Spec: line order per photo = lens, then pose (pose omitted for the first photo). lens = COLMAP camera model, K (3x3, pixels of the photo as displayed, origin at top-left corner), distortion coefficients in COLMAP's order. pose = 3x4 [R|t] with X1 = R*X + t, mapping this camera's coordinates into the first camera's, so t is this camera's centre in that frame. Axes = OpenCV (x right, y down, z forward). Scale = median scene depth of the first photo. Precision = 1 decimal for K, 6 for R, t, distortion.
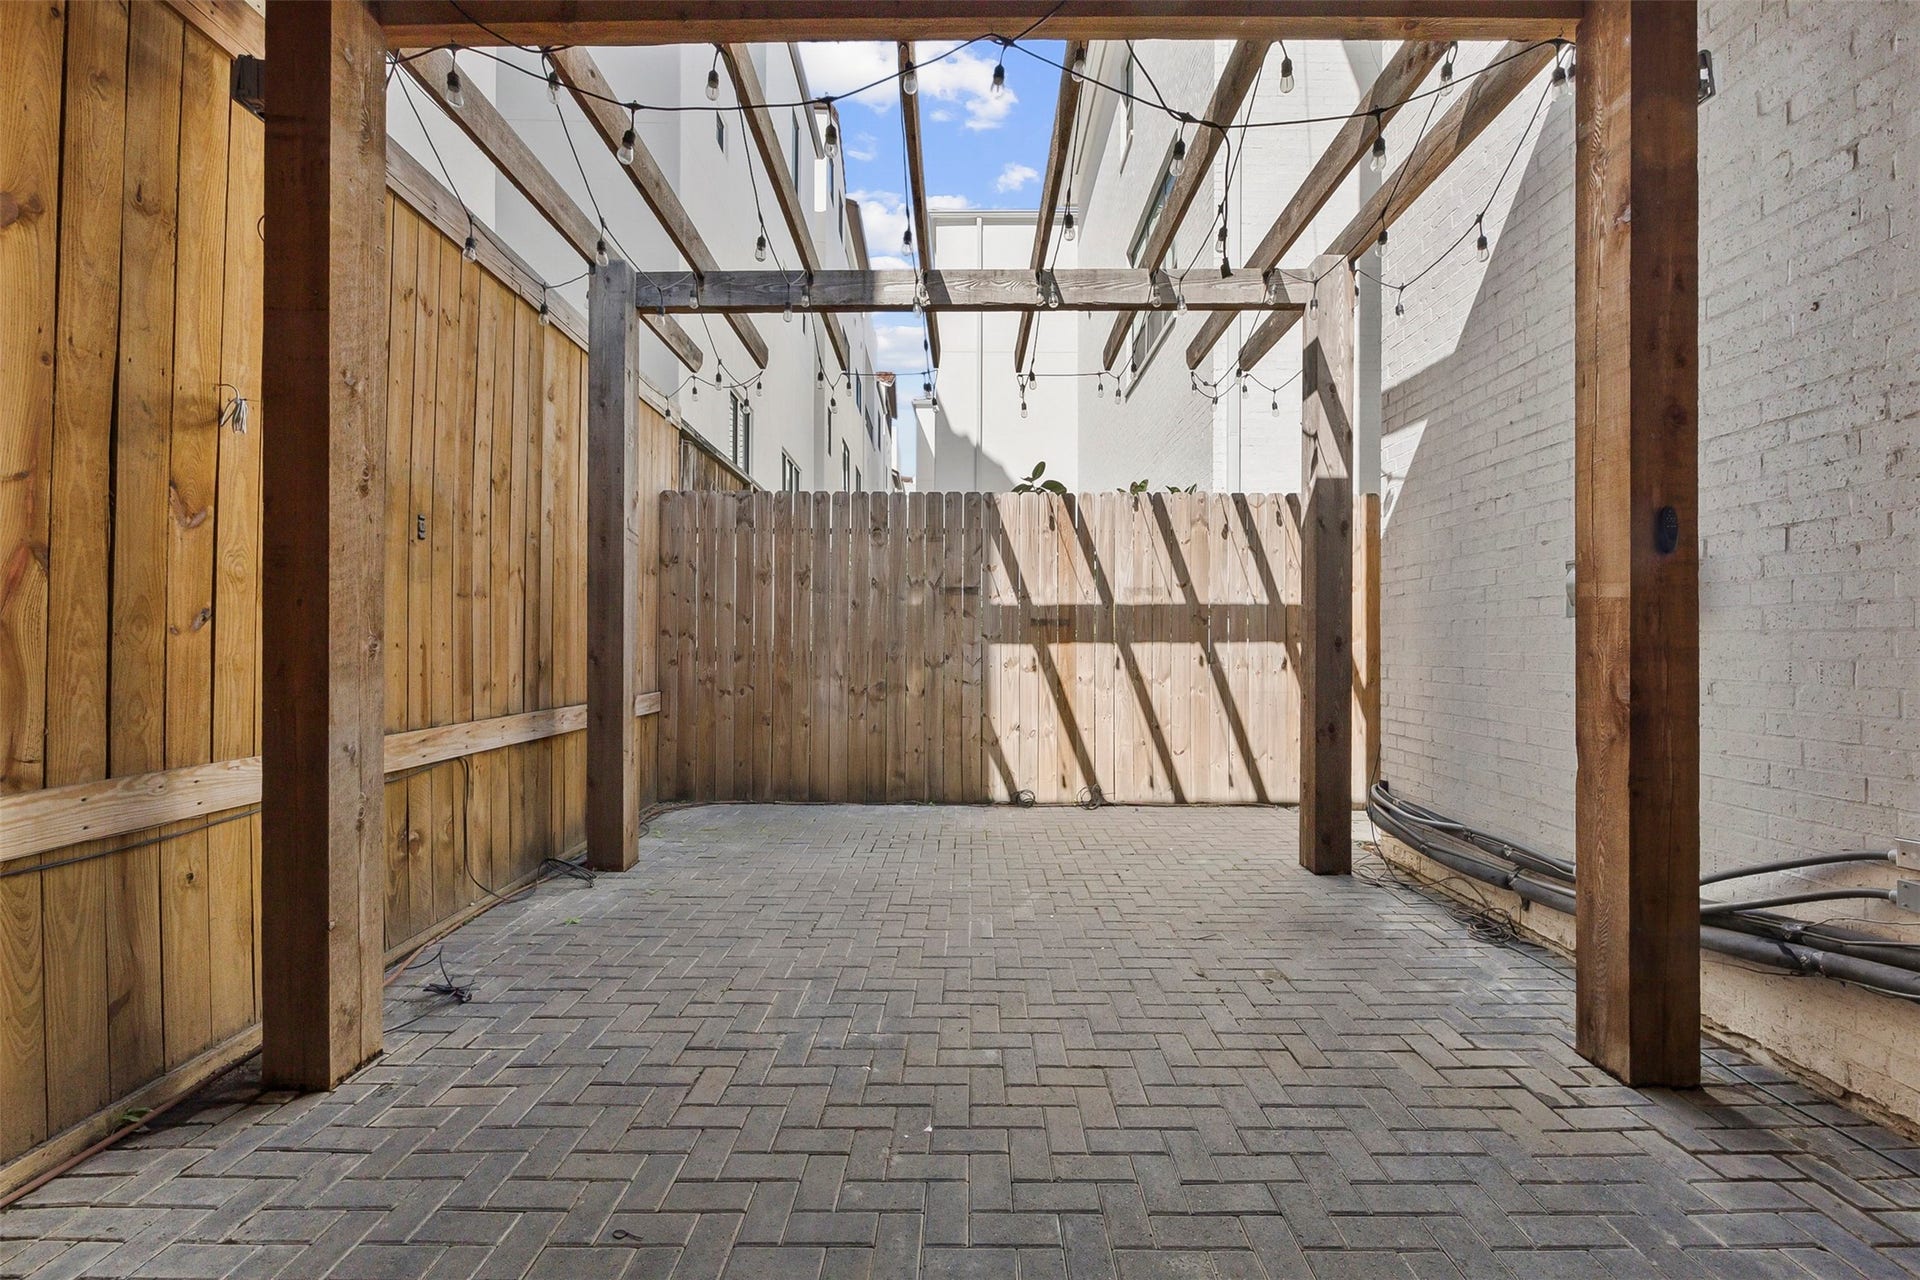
lens RADIAL K [[774.7, 0, 963.5], [0, 774.7, 640.8], [0, 0, 1]] dist [0.001061, -0.000509]
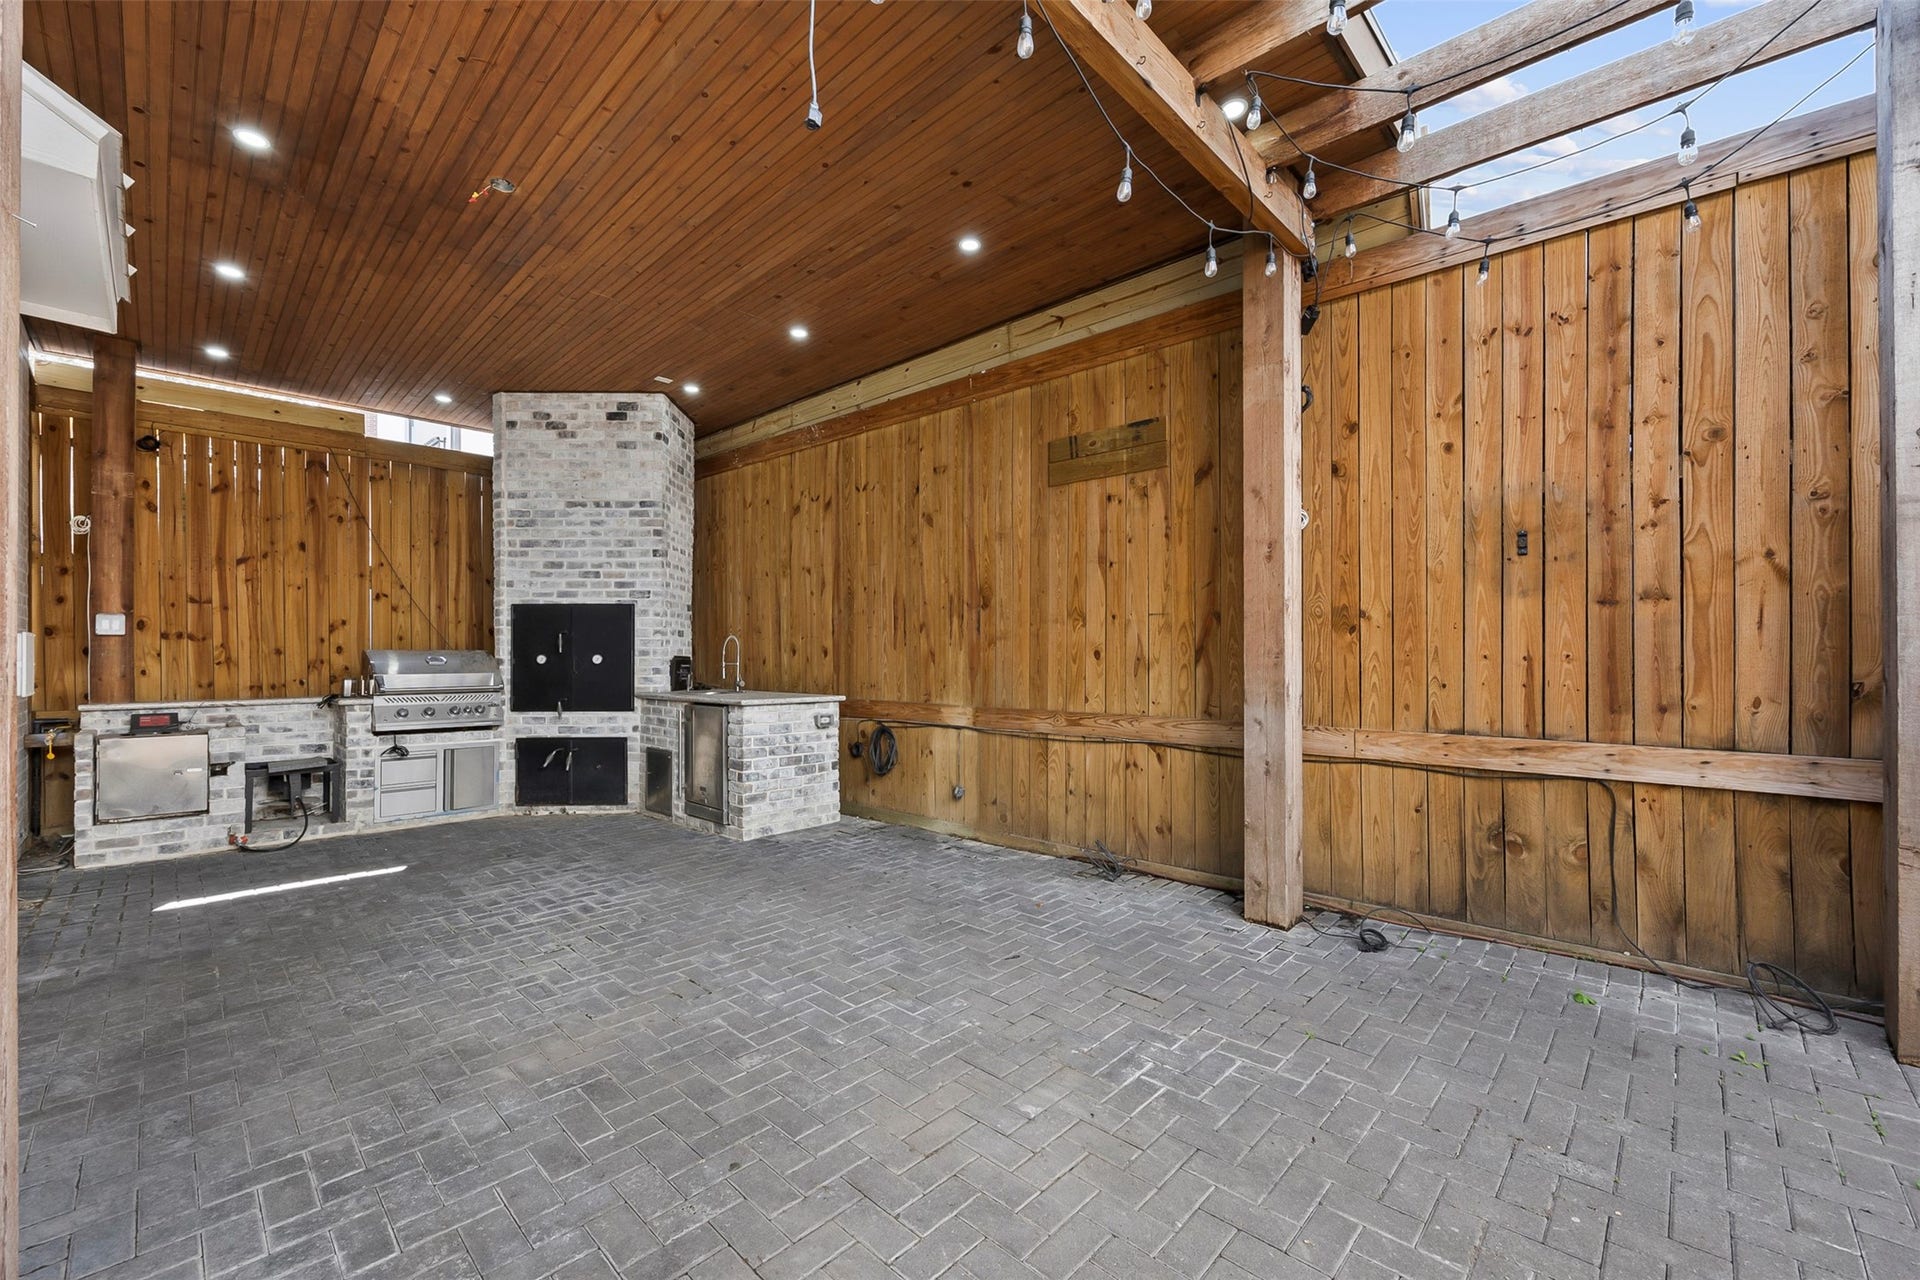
lens RADIAL K [[778.7, 0, 969.4], [0, 778.7, 650.7], [0, 0, 1]] dist [0.000382, 0.000170]
pose [[-0.689675, -0.001659, -0.724118, 0.557245], [0.004281, 0.999971, -0.006368, 0.000543], [0.724107, -0.007492, -0.689647, 1.162211]]
